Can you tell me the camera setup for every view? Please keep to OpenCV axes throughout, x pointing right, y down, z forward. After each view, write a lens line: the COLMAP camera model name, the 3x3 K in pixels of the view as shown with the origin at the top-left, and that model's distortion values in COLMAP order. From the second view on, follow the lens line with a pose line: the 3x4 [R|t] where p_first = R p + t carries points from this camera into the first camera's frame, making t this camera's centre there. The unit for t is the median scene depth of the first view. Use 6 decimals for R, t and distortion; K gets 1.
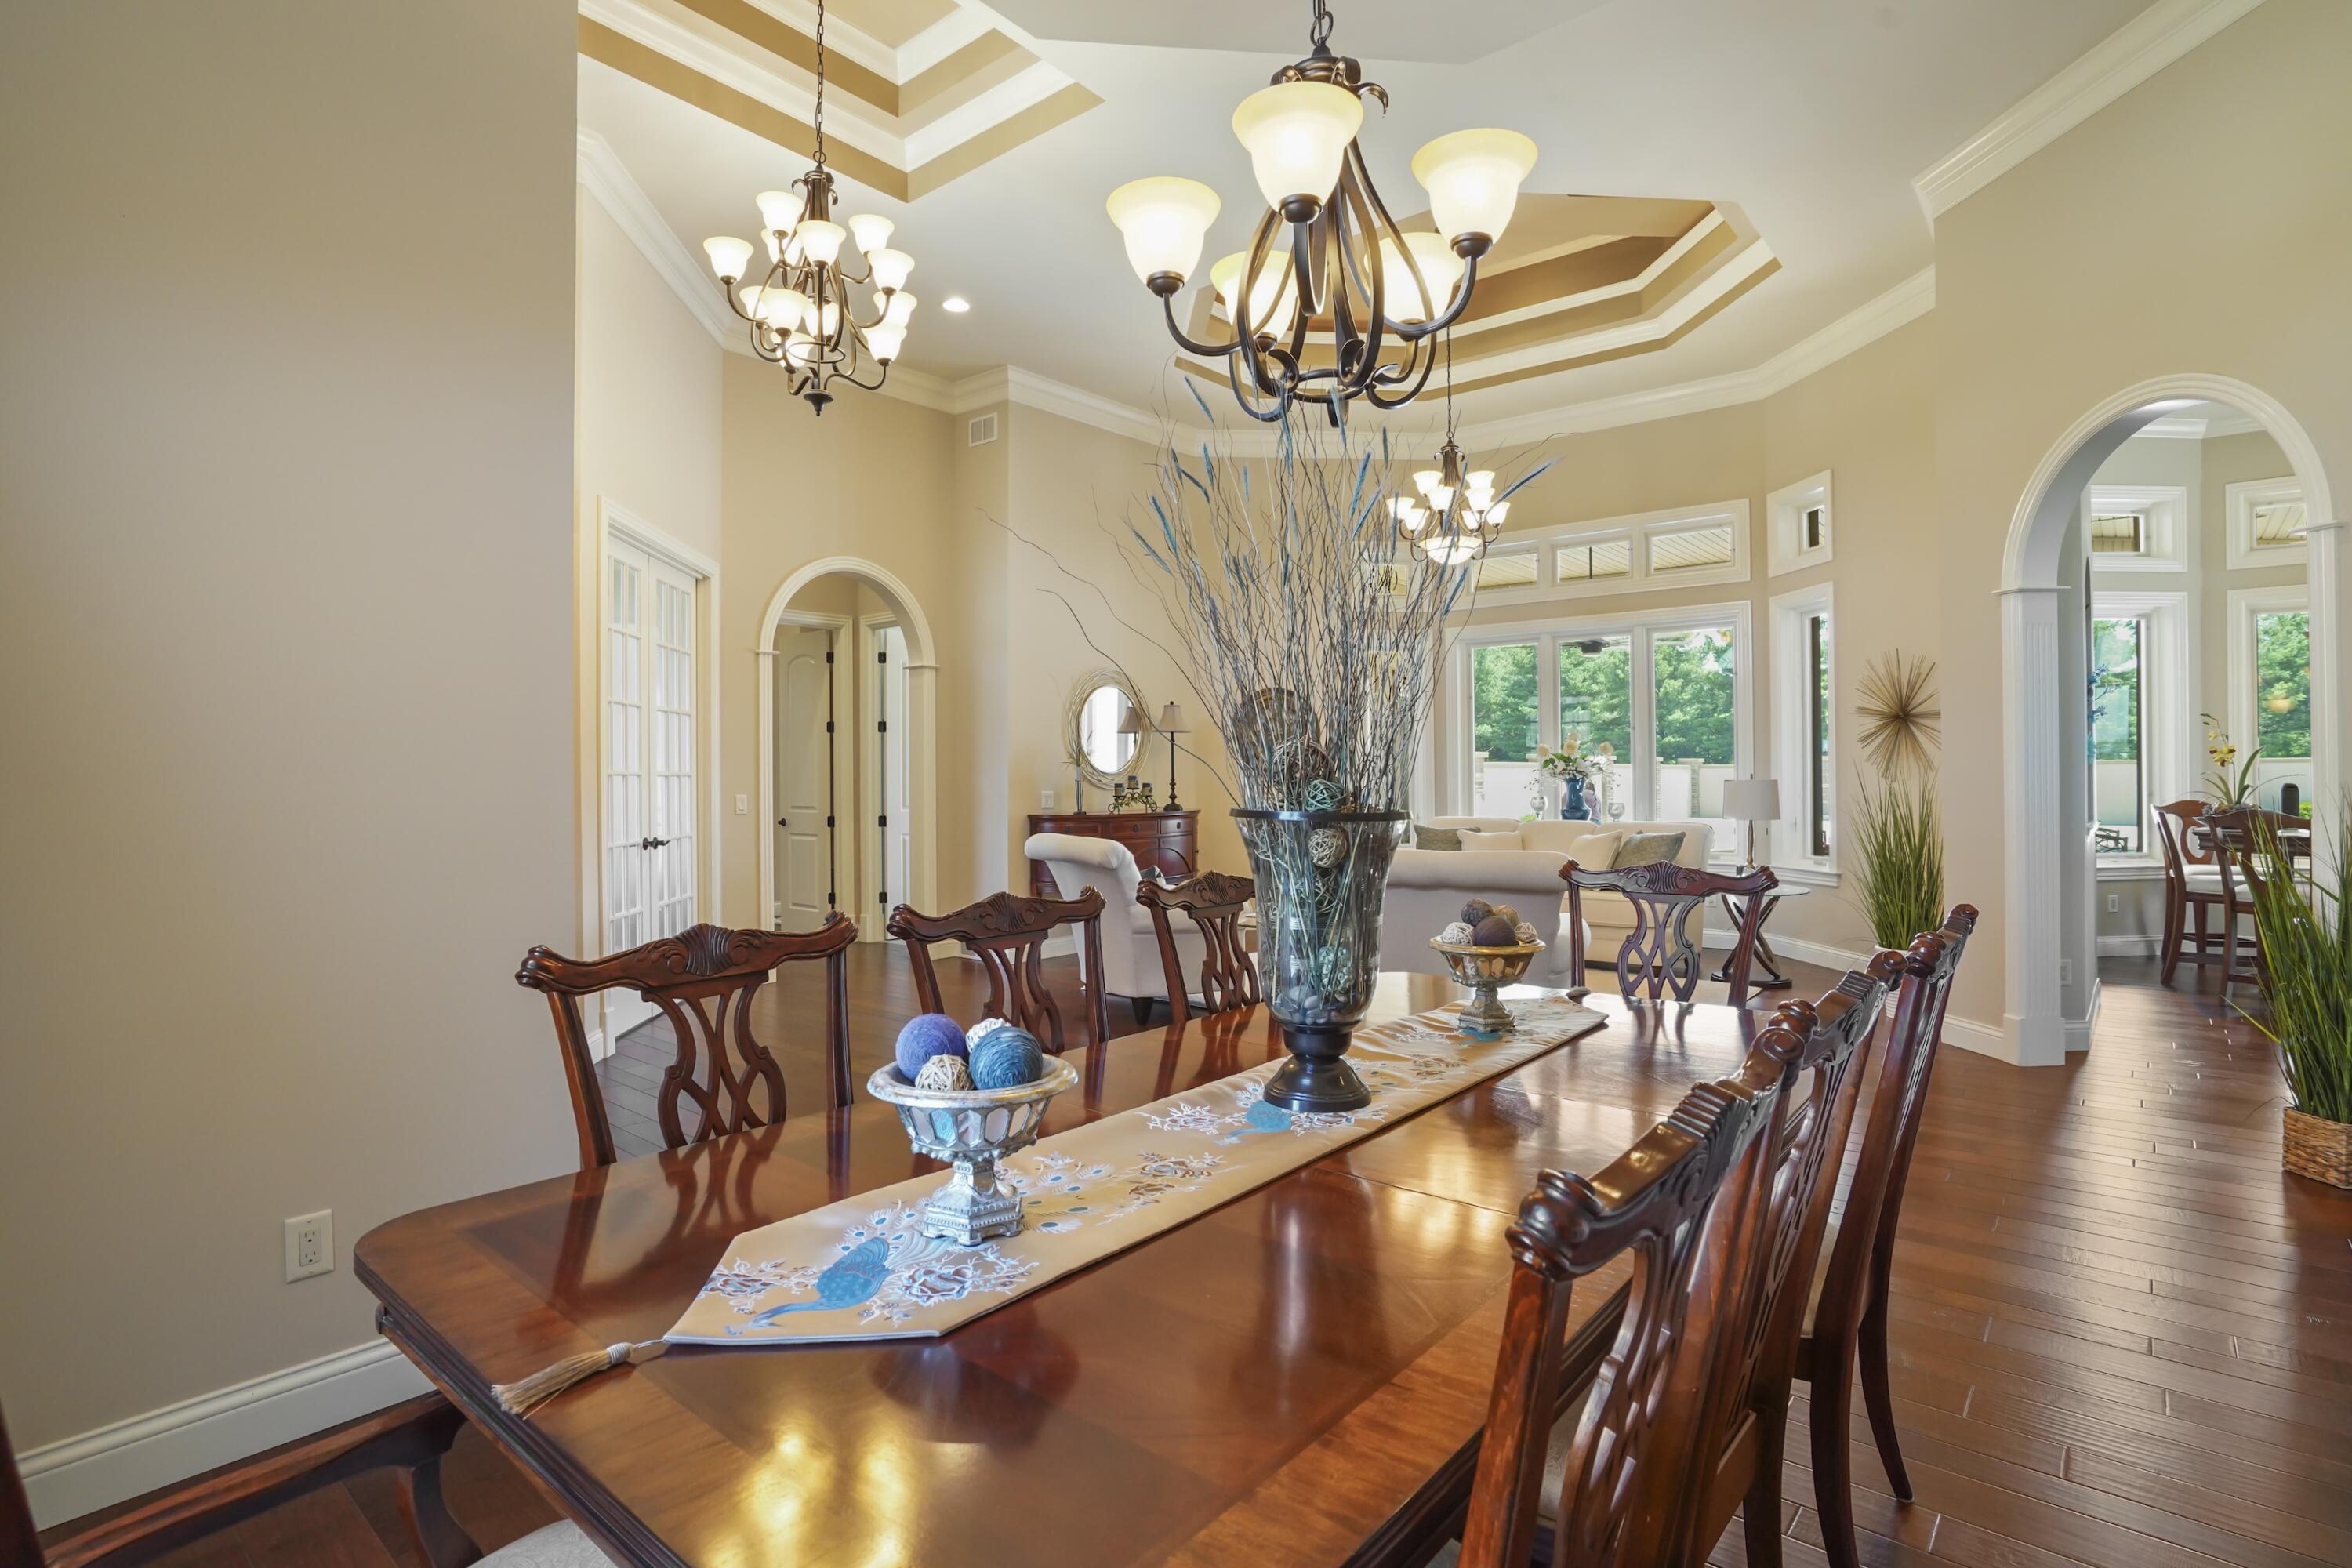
lens RADIAL K [[1140.0, 0, 1178.6], [0, 1140.0, 771.6], [0, 0, 1]] dist [-0.038414, 0.001145]
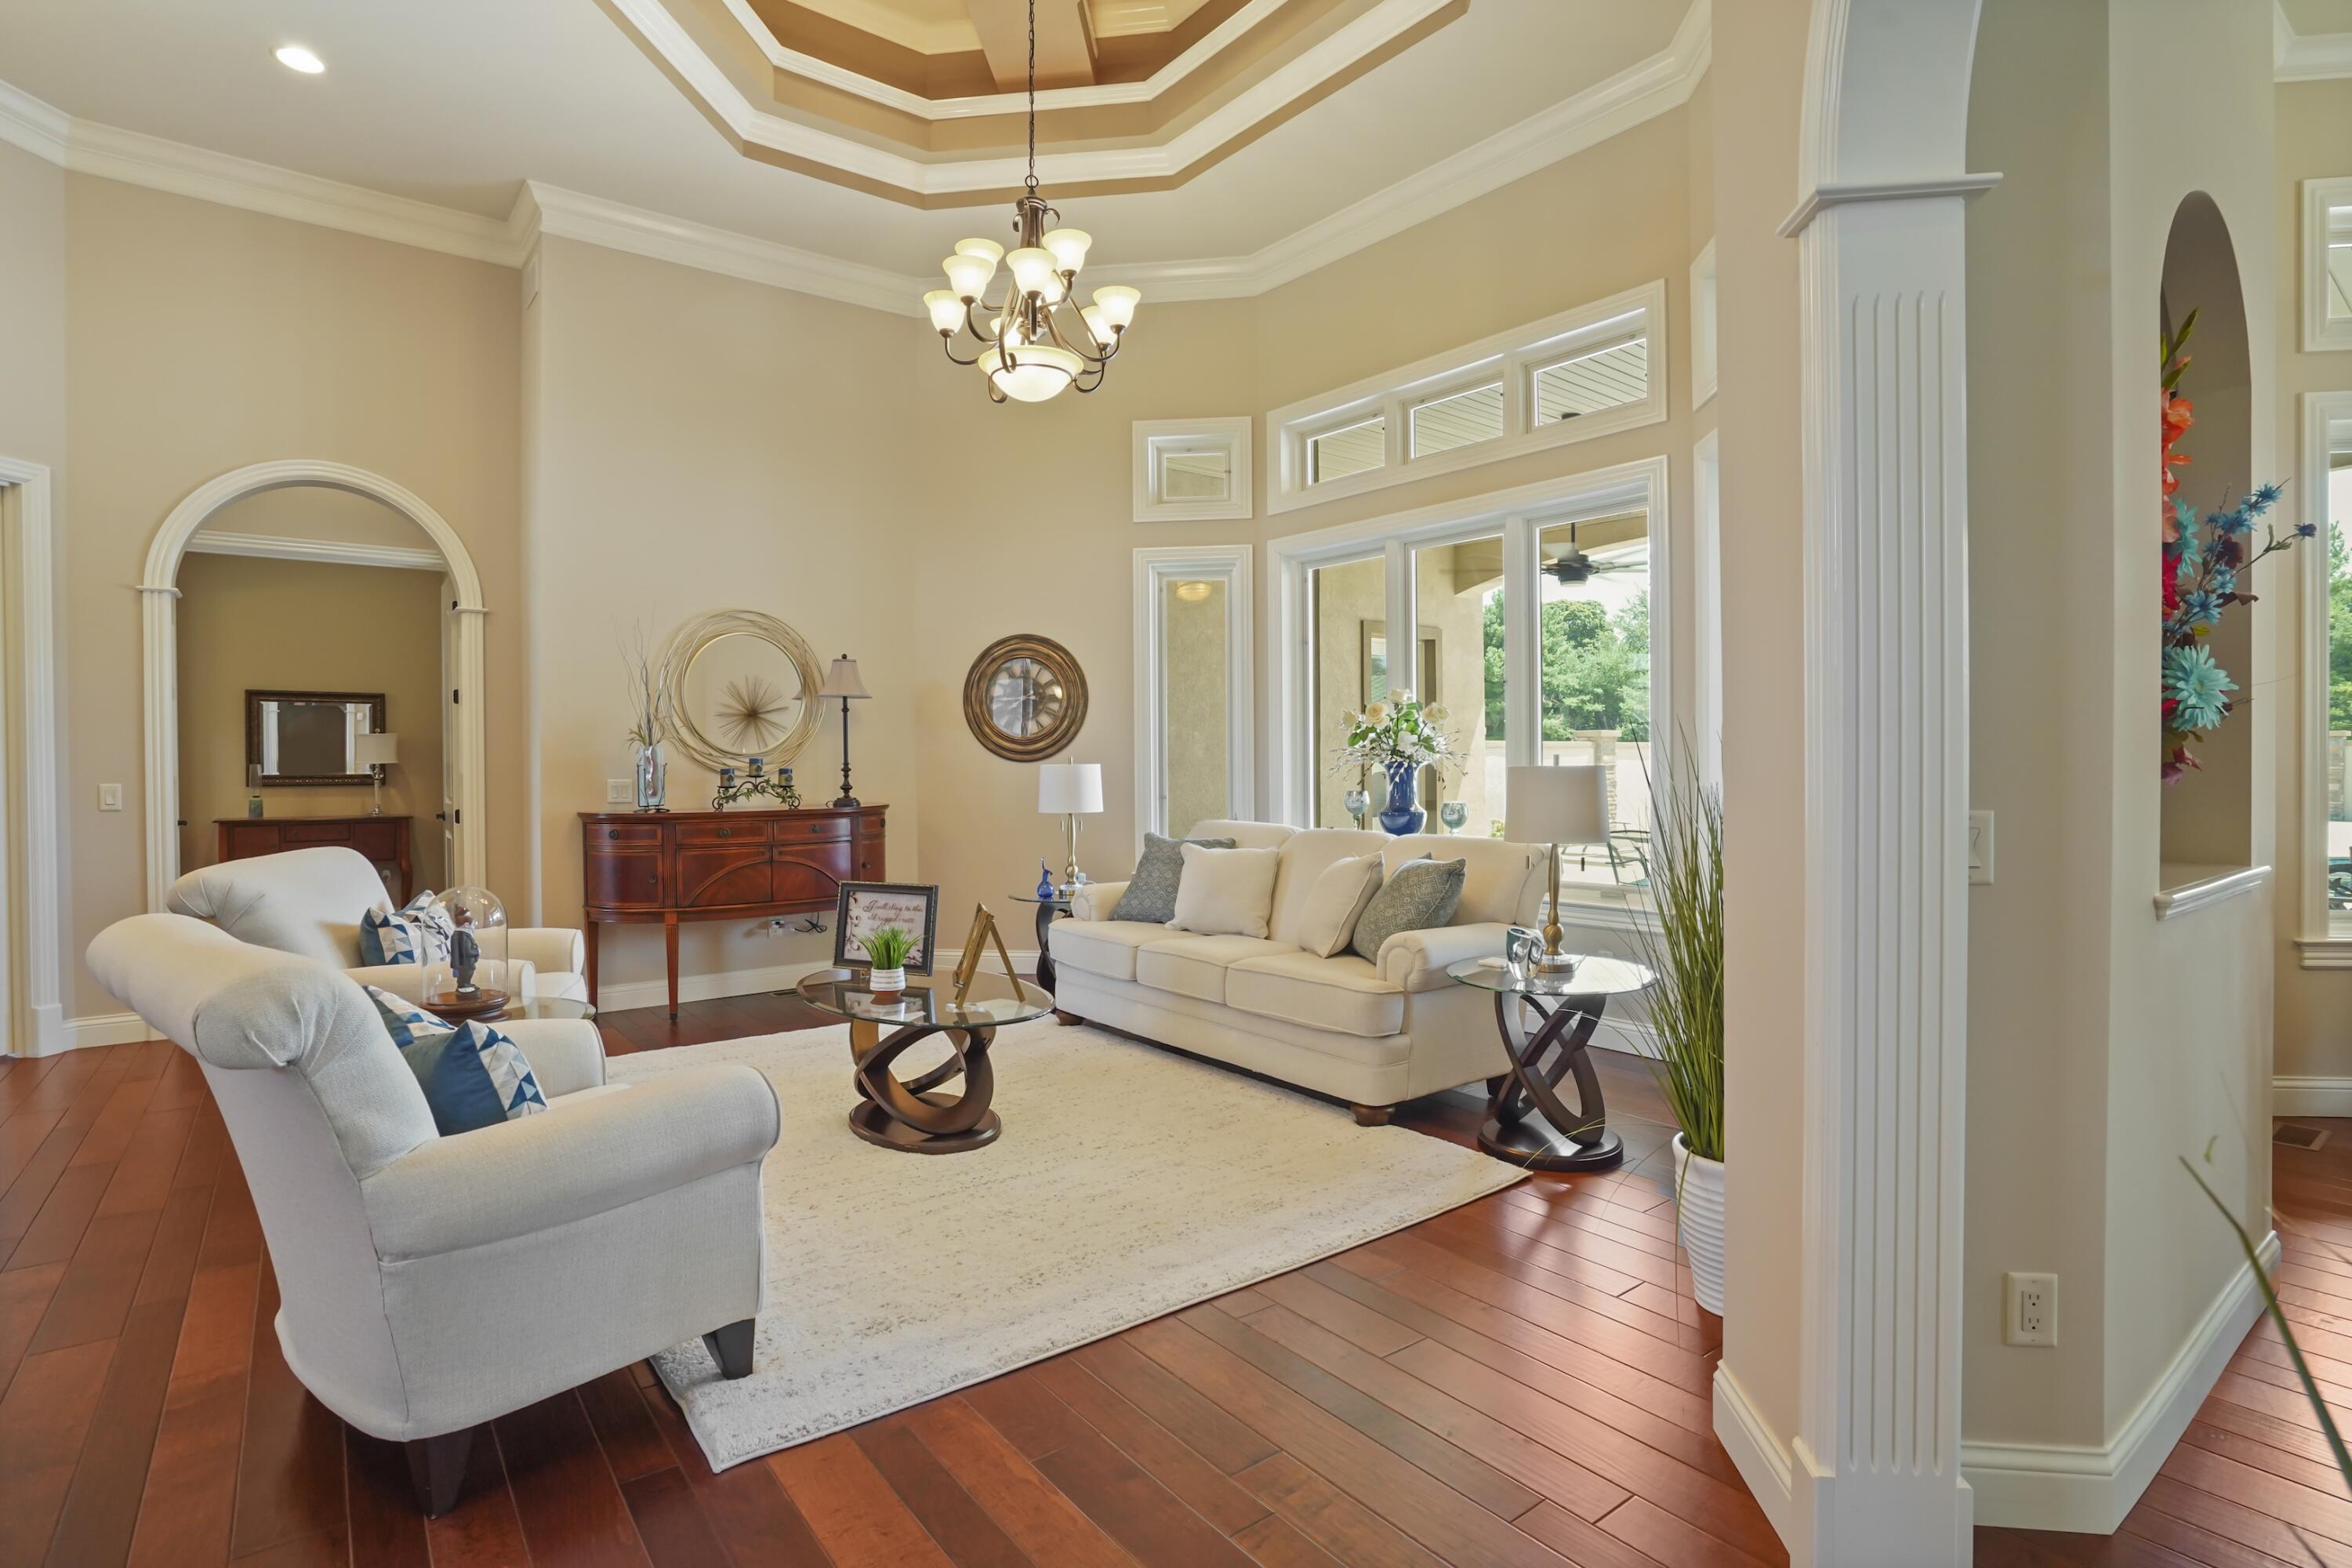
lens RADIAL K [[1140.0, 0, 1178.6], [0, 1140.0, 771.6], [0, 0, 1]] dist [-0.038414, 0.001145]
pose [[0.979436, 0.002934, -0.201736, 0.364632], [0.000074, 0.999889, 0.014902, 0.001594], [0.201757, -0.014610, 0.979327, 0.367400]]
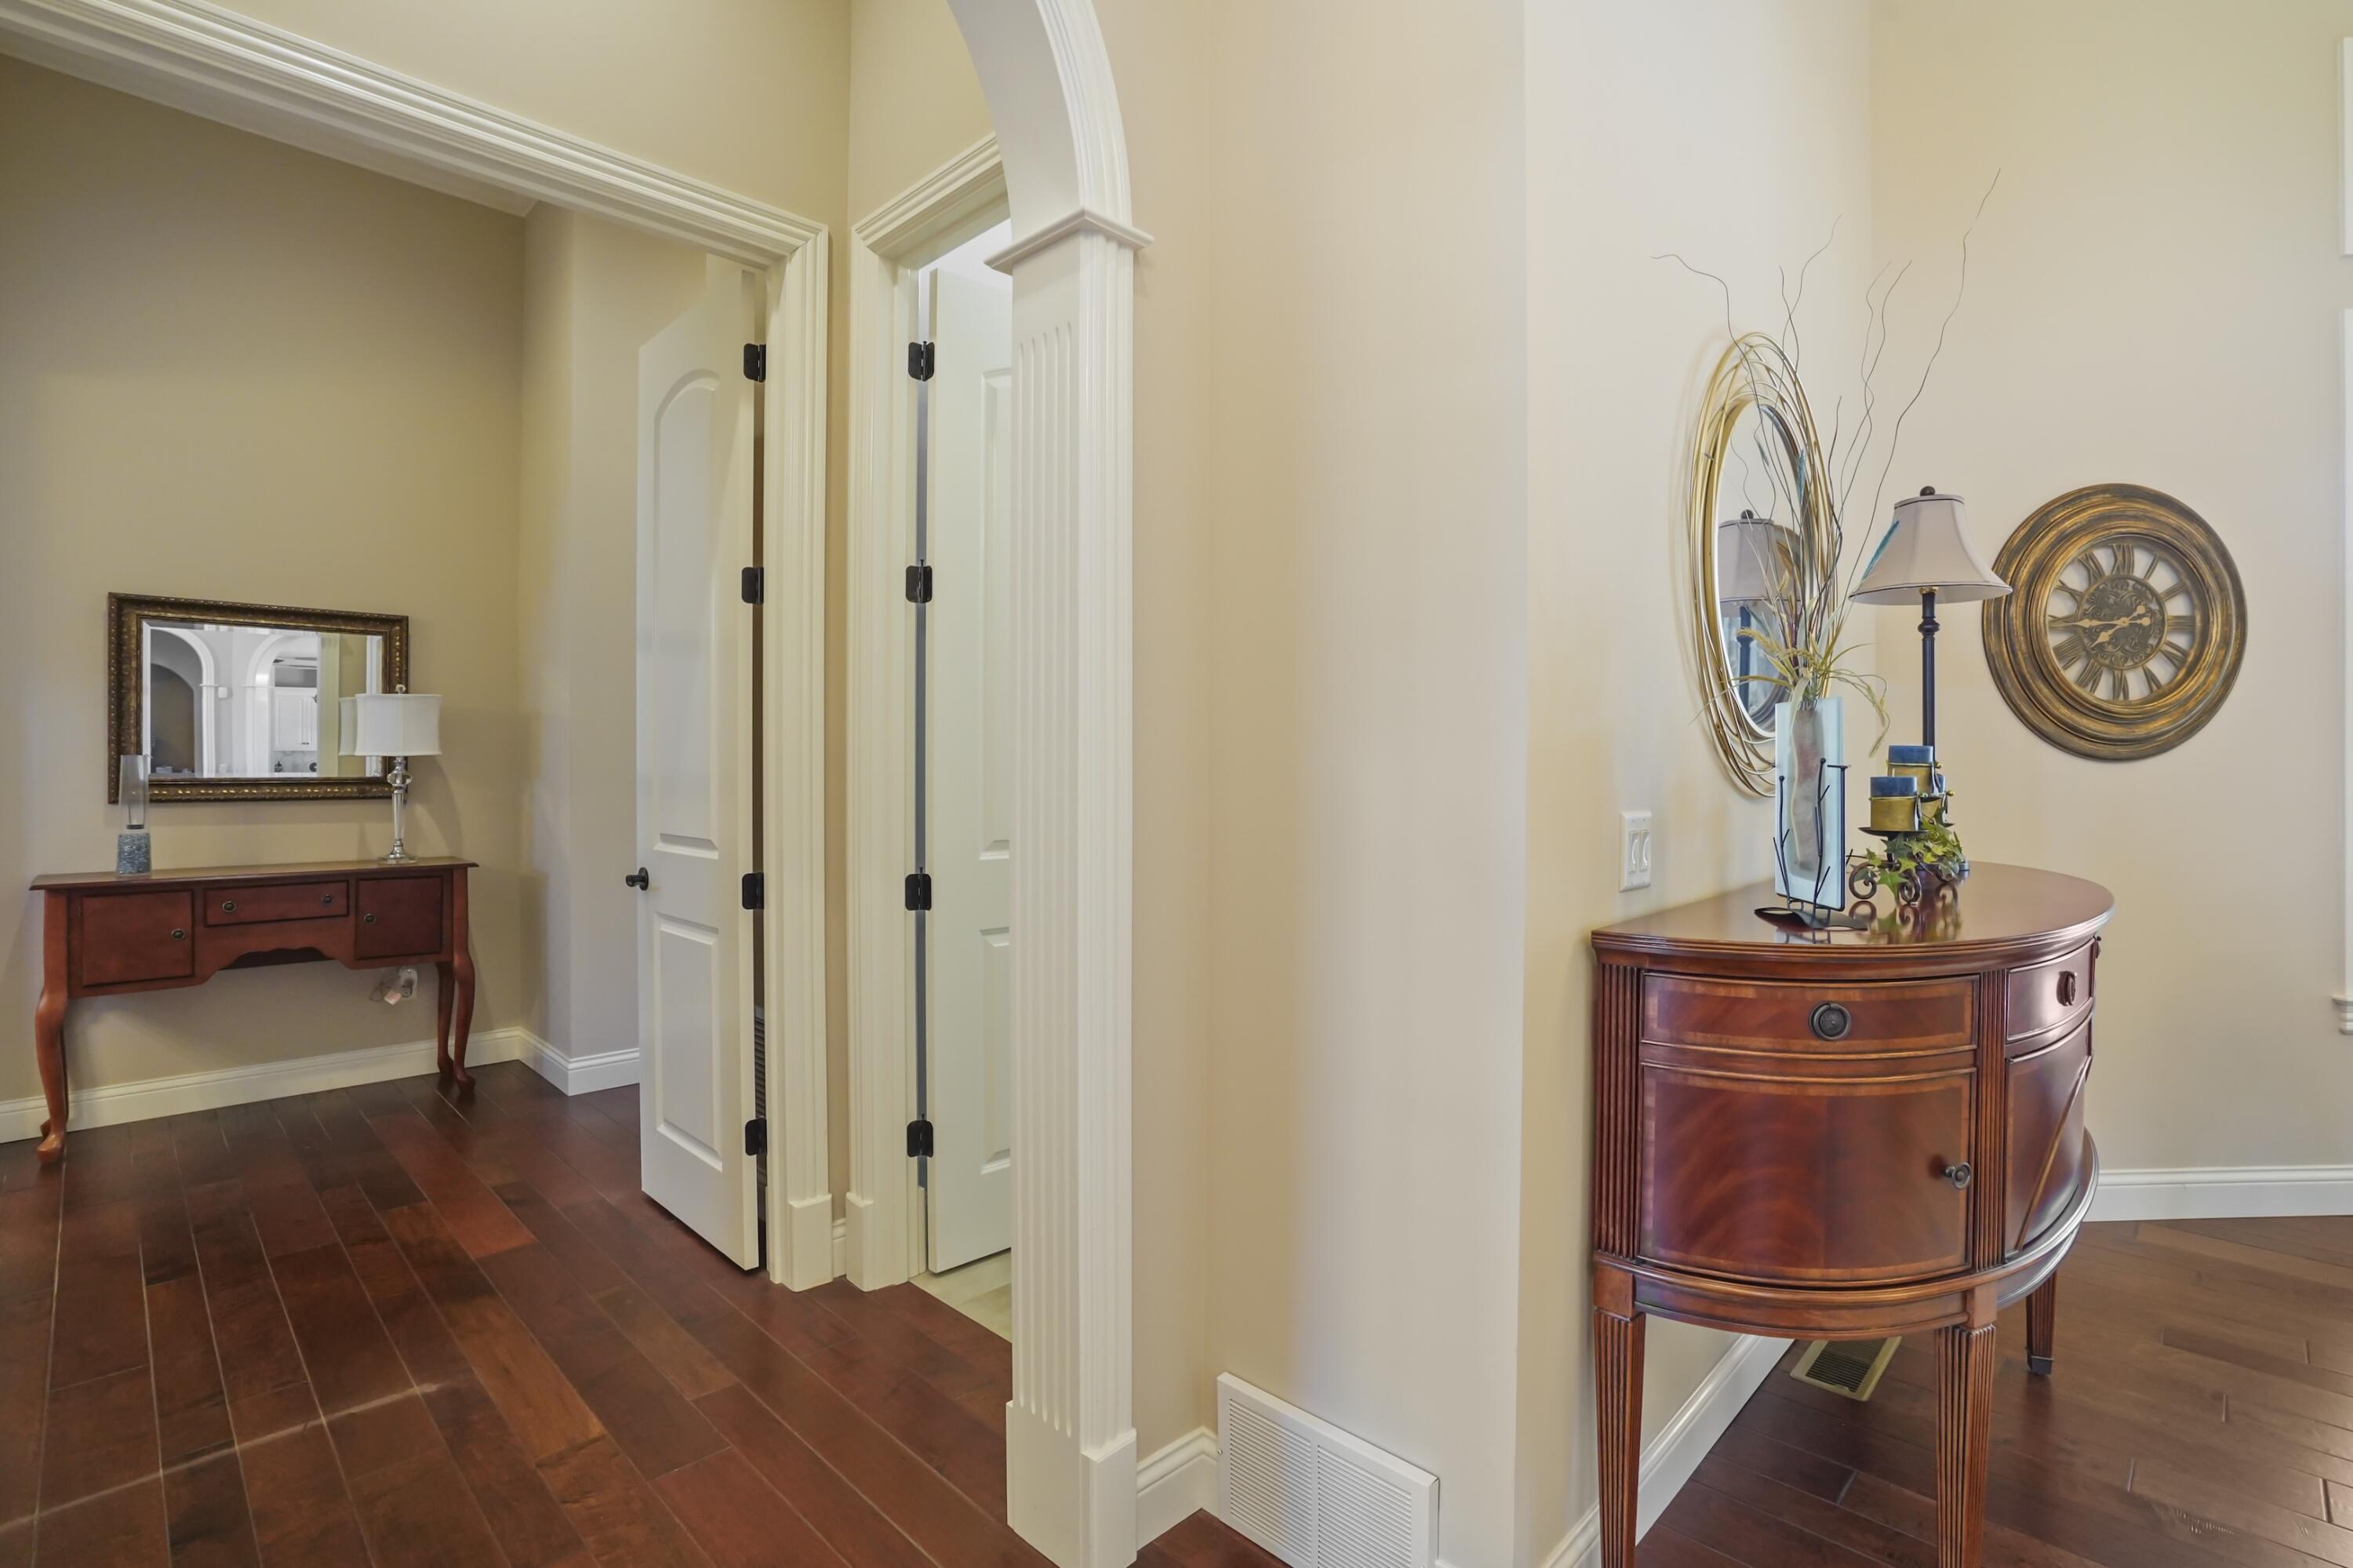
lens RADIAL K [[1079.6, 0, 1185.7], [0, 1079.6, 776.3], [0, 0, 1]] dist [-0.024233, -0.000400]
pose [[0.997779, 0.008213, -0.066103, -0.182664], [-0.006853, 0.999761, 0.020776, 0.006578], [0.066258, -0.020277, 0.997596, 0.770082]]
